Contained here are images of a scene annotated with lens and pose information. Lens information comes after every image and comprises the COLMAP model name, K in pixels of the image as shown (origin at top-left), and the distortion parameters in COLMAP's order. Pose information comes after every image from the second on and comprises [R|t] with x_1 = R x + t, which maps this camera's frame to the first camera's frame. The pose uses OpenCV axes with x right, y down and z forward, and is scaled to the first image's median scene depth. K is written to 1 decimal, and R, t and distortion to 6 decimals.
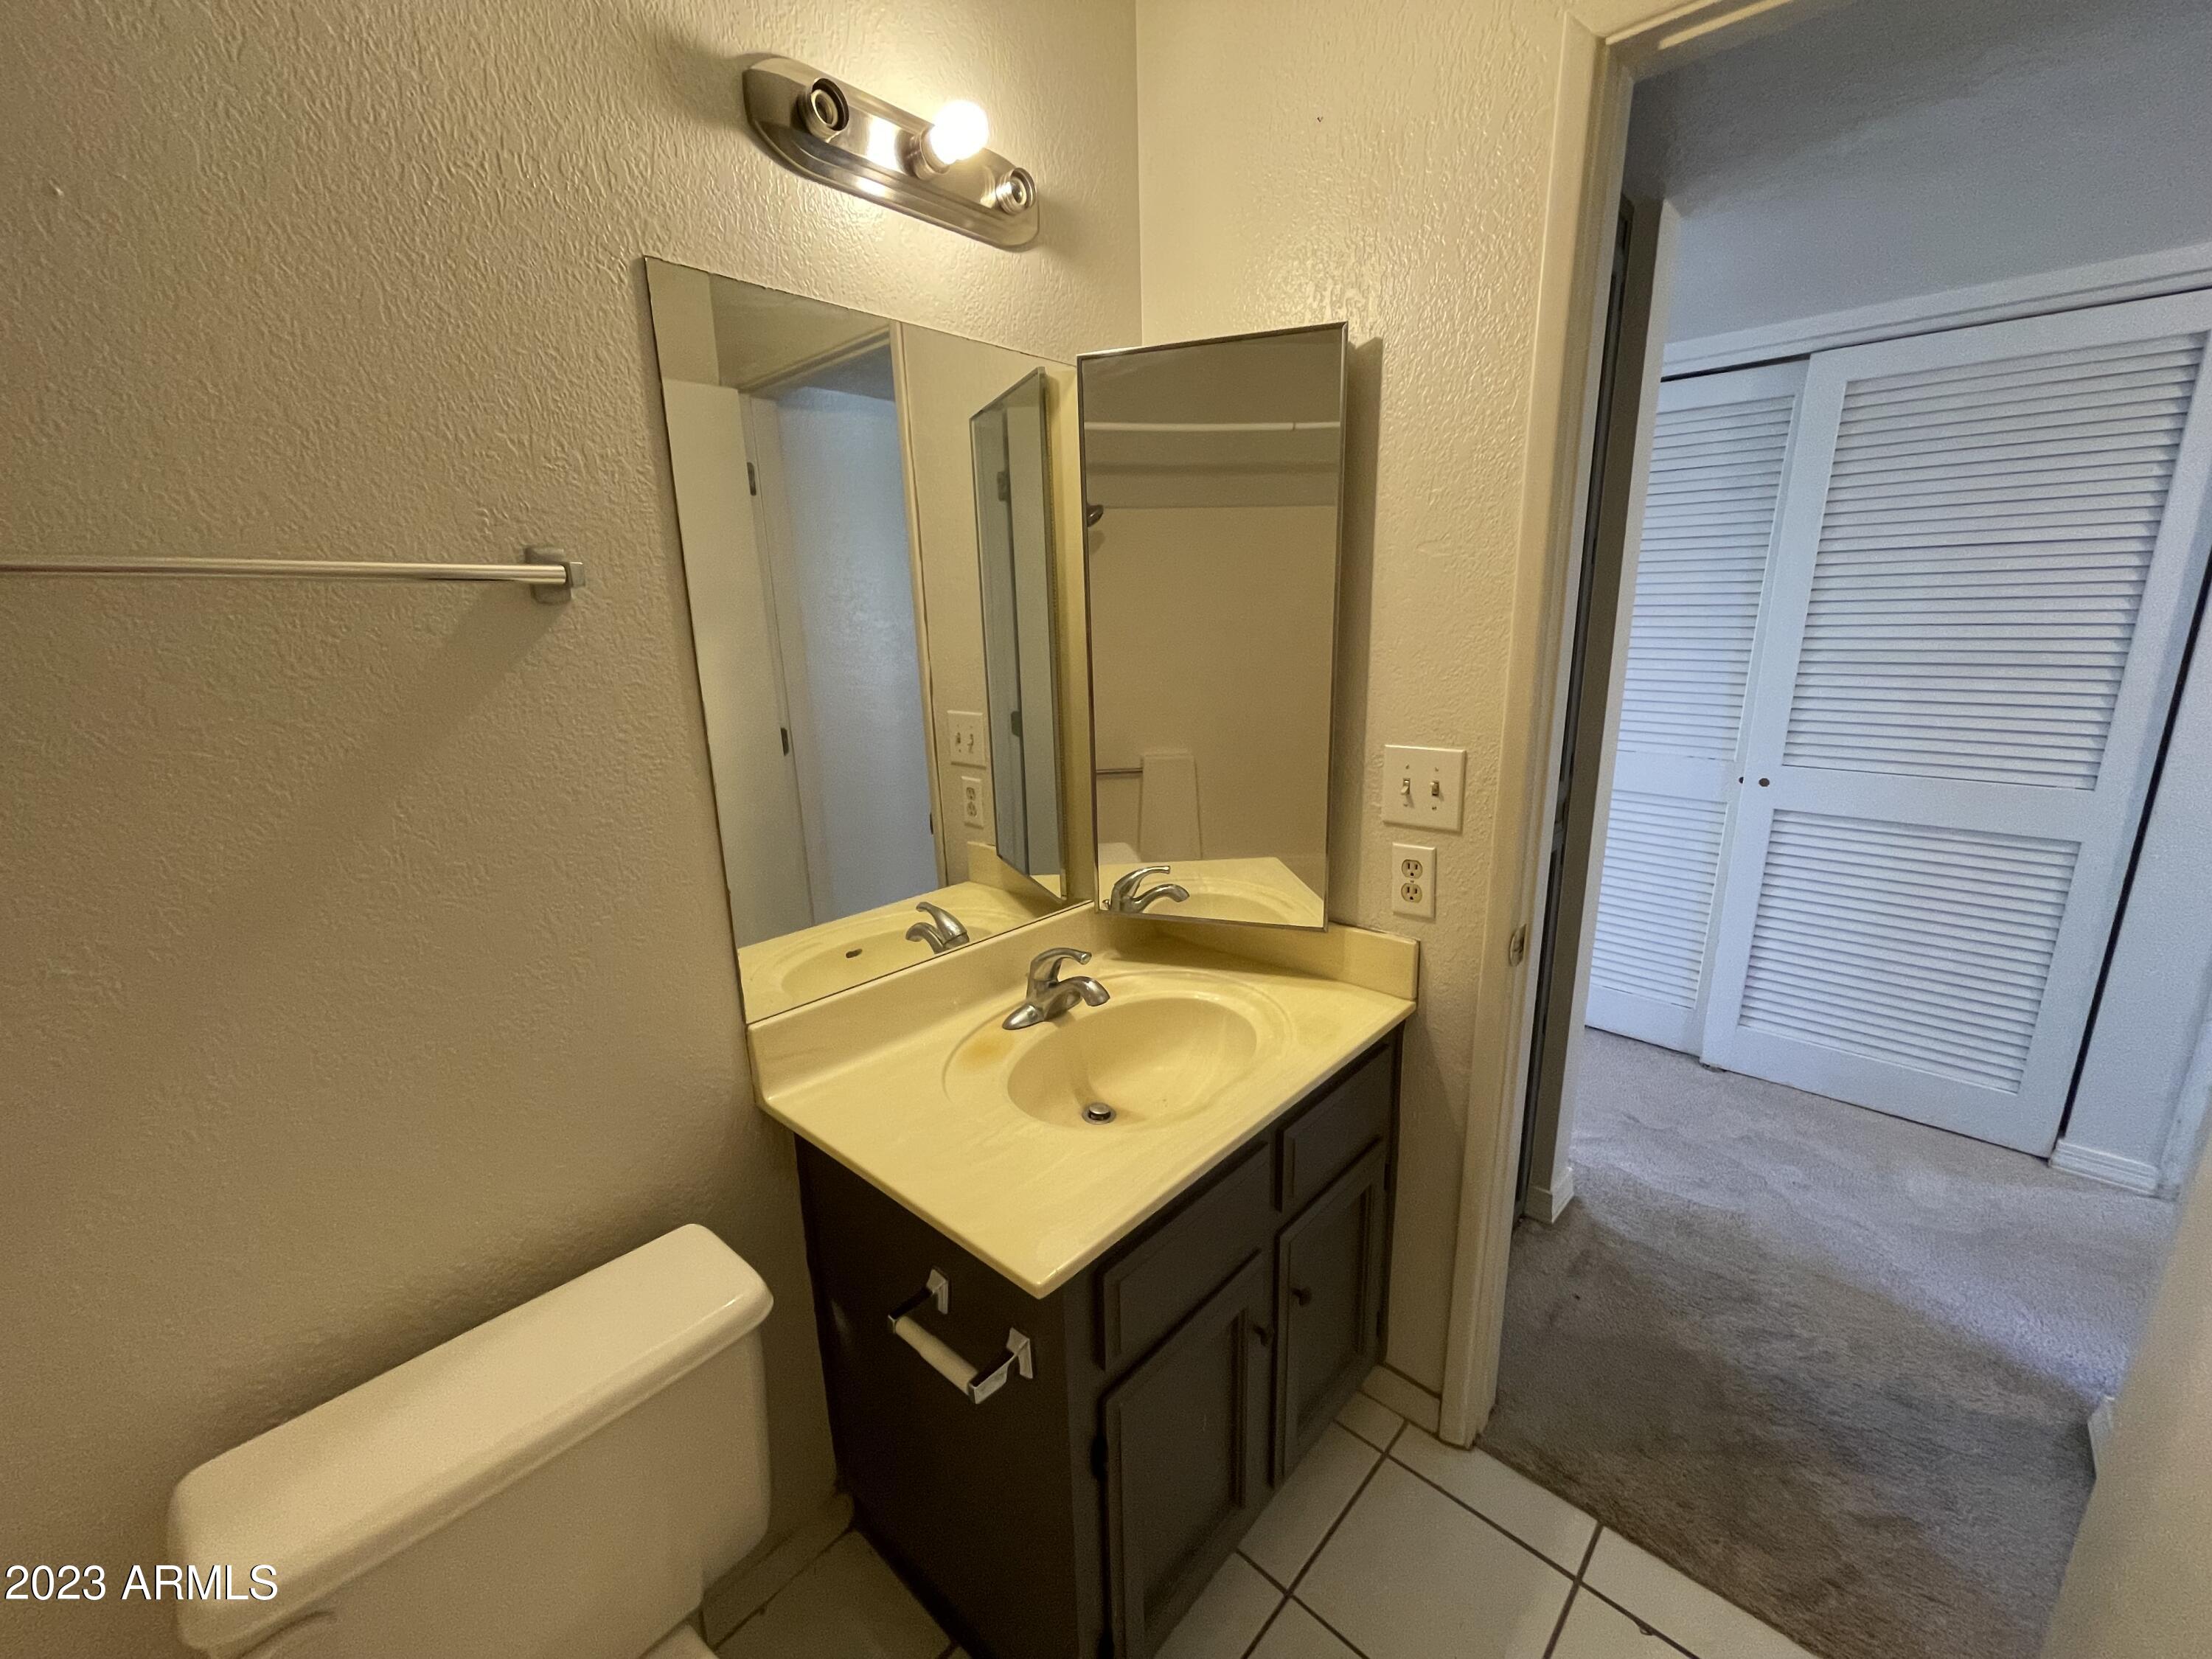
lens RADIAL K [[890.5, 0, 1114.3], [0, 890.5, 829.6], [0, 0, 1]] dist [0.001939, -0.001998]
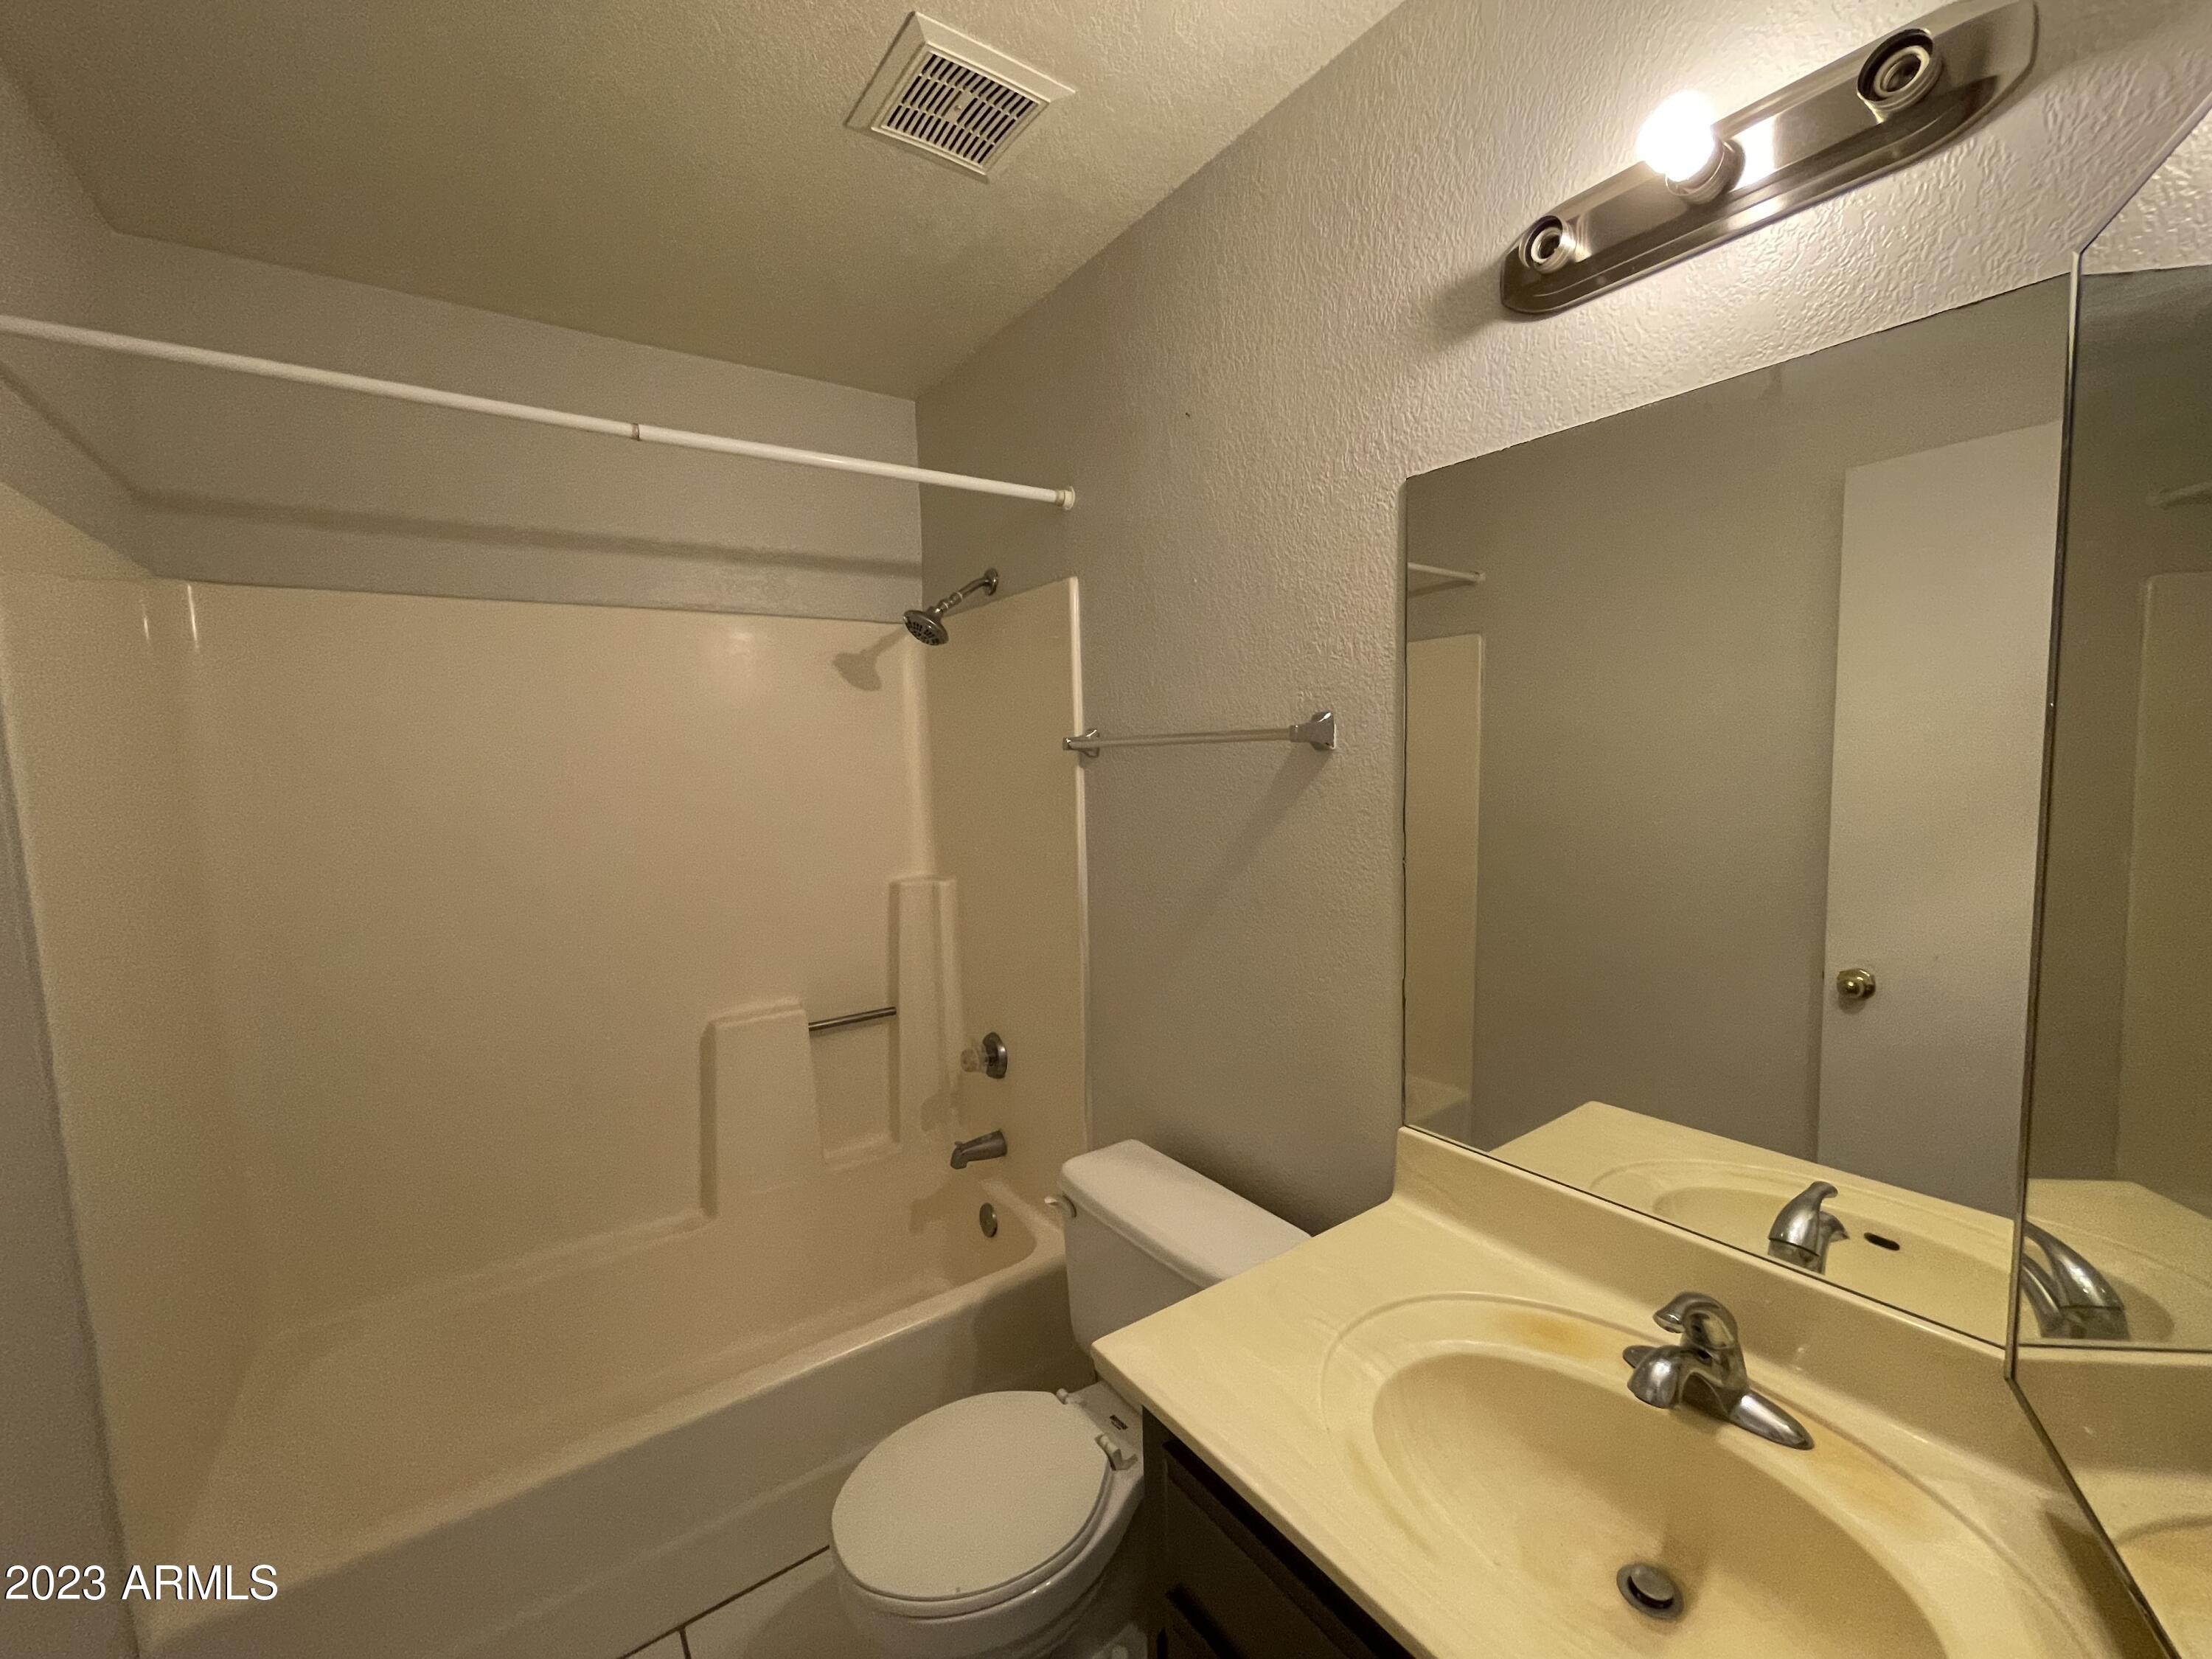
lens RADIAL K [[890.5, 0, 1114.3], [0, 890.5, 829.6], [0, 0, 1]] dist [0.001939, -0.001998]
pose [[-0.209392, 0.105660, -0.972106, 0.791996], [-0.201128, 0.968234, 0.148562, -0.255562], [0.956923, 0.226626, -0.181489, 0.894195]]
